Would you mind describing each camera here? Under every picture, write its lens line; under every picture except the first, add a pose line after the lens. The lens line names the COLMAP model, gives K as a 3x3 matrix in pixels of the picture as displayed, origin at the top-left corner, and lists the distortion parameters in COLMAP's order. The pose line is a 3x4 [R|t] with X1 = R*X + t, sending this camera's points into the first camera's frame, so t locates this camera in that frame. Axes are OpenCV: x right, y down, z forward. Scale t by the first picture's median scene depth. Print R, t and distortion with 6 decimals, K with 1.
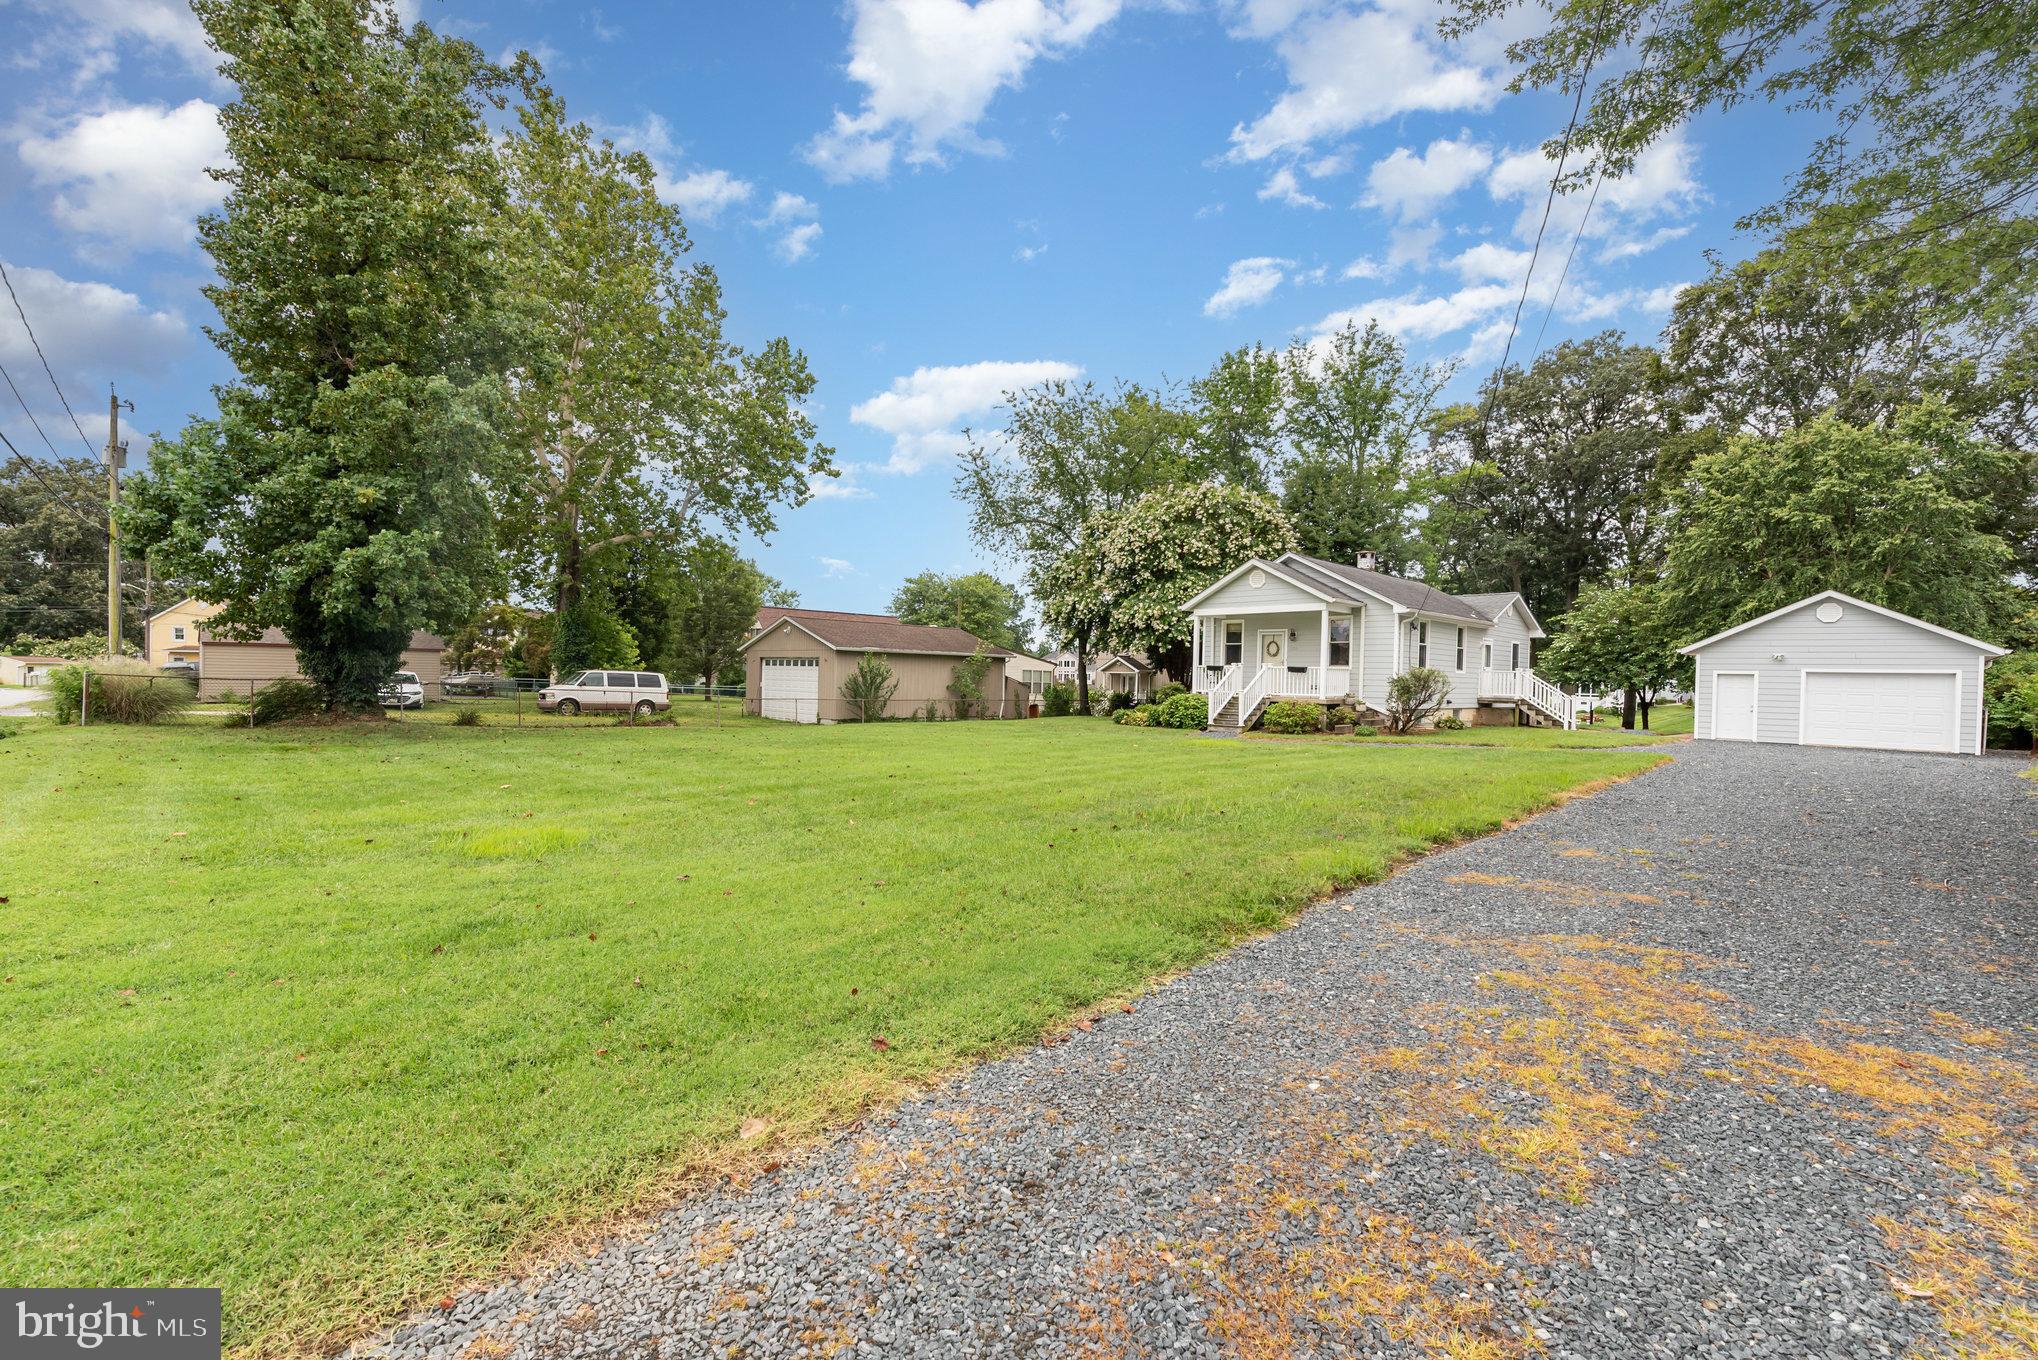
lens RADIAL K [[884.7, 0, 1021.4], [0, 884.7, 695.2], [0, 0, 1]] dist [0.000780, -0.000597]
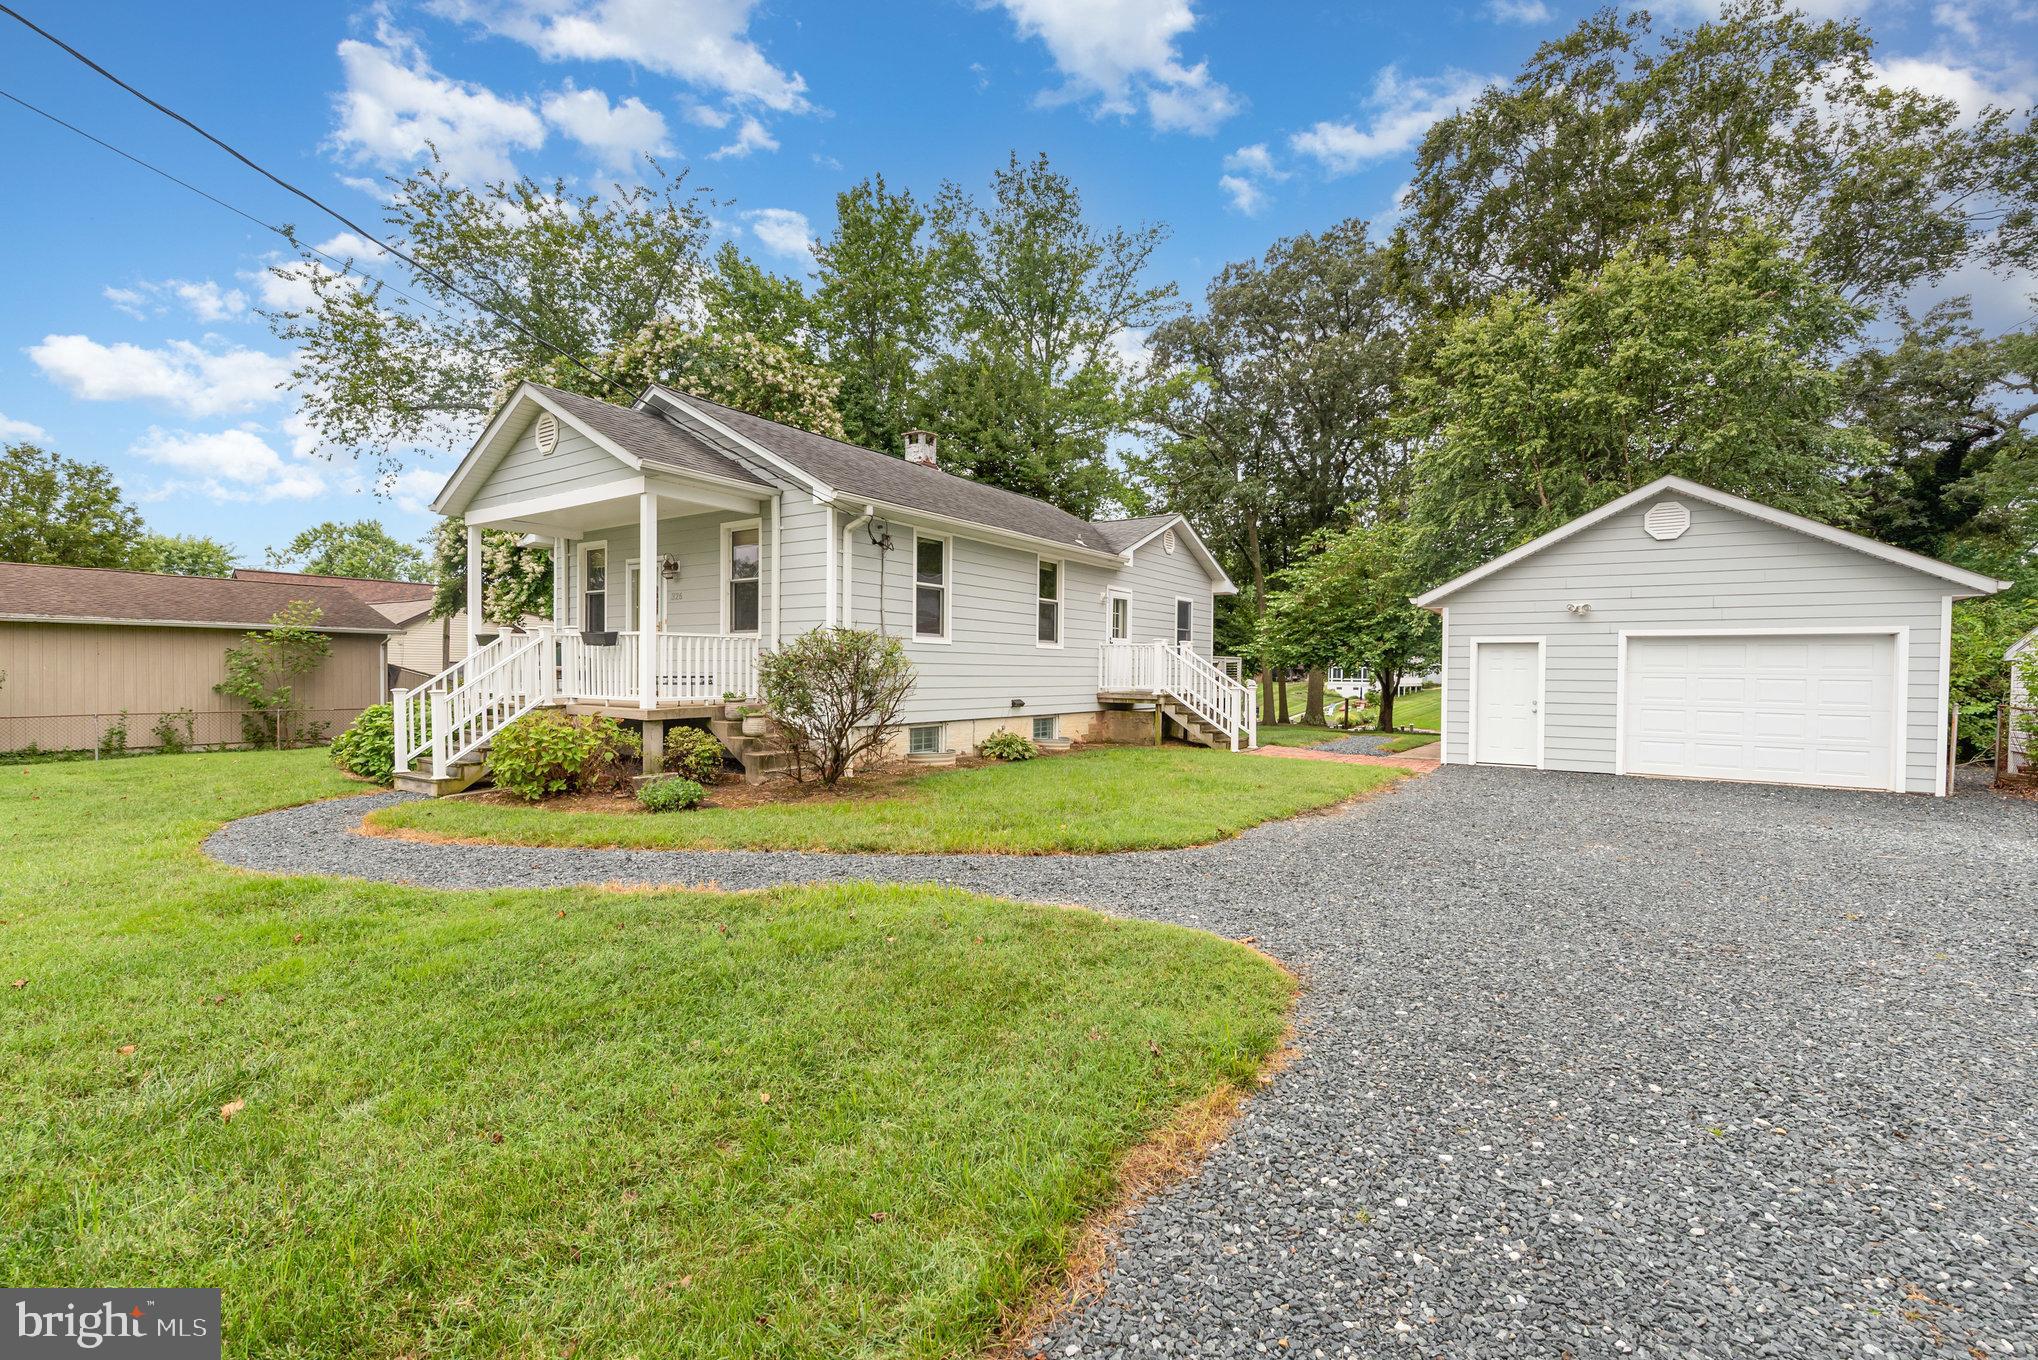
lens RADIAL K [[884.7, 0, 1052.6], [0, 884.7, 679.7], [0, 0, 1]] dist [0.000780, -0.000597]
pose [[0.977580, -0.015509, 0.209993, 0.366496], [0.017453, 0.999820, -0.007407, -0.002187], [-0.209841, 0.010906, 0.977675, 0.461602]]
